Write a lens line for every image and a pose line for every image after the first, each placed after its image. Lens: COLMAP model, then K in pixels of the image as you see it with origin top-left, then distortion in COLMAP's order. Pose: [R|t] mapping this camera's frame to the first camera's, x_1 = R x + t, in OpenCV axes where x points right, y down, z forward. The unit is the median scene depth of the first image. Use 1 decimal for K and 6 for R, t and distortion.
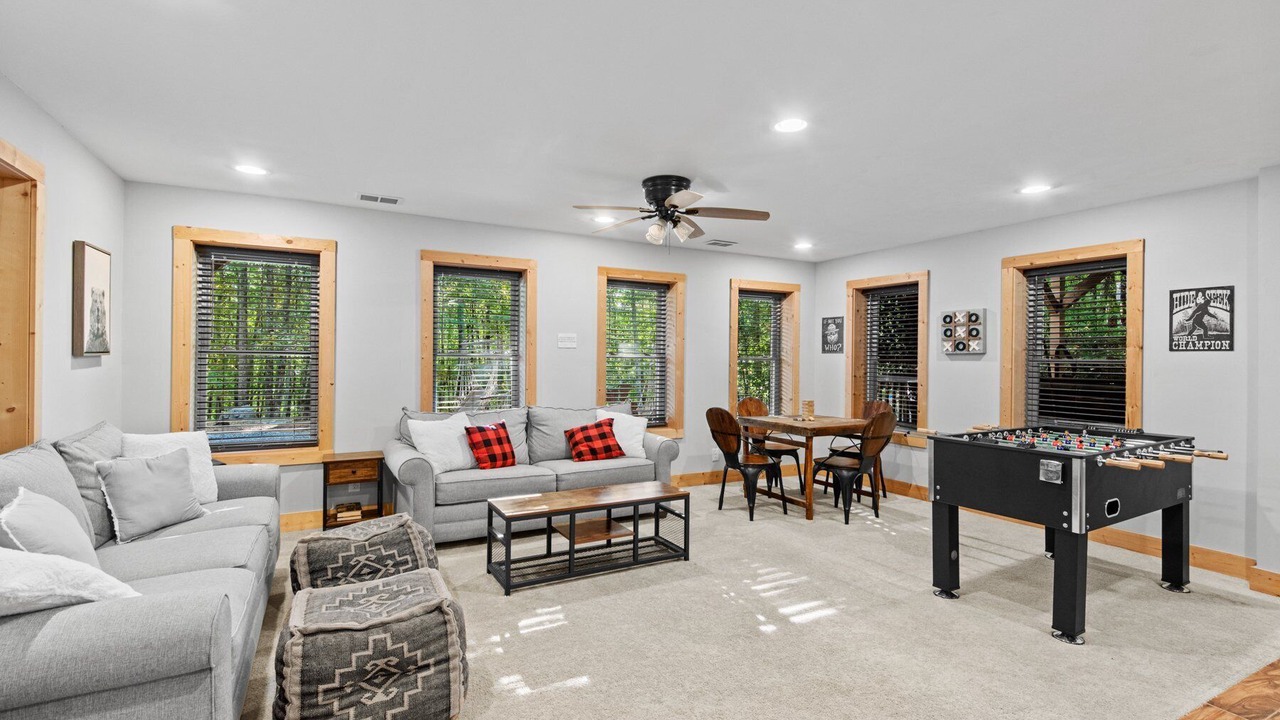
lens RADIAL K [[607.3, 0, 640.0], [0, 607.3, 360.0], [0, 0, 1]] dist [0.027135, -0.021986]
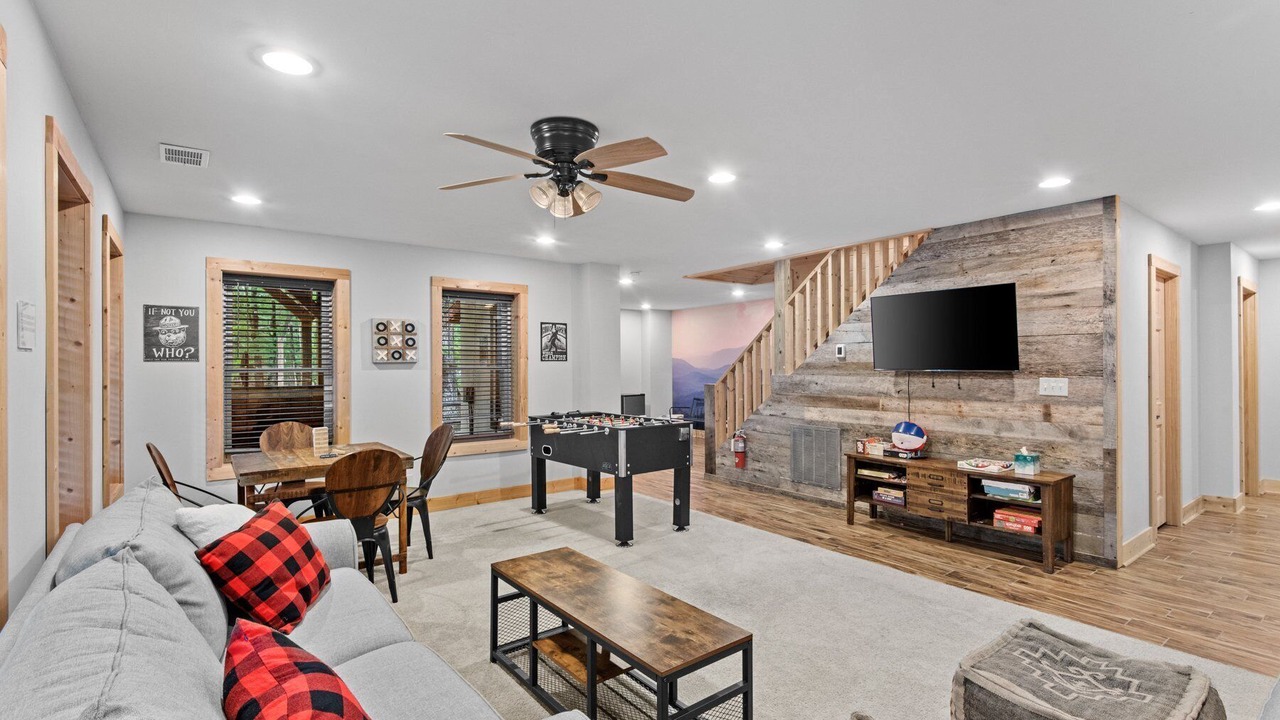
lens RADIAL K [[607.3, 0, 640.0], [0, 607.3, 360.0], [0, 0, 1]] dist [0.027135, -0.021986]
pose [[-0.184694, -0.003700, 0.982789, -0.544514], [0.002451, 0.999988, 0.004225, -0.018155], [-0.982793, 0.003189, -0.184682, 0.808905]]
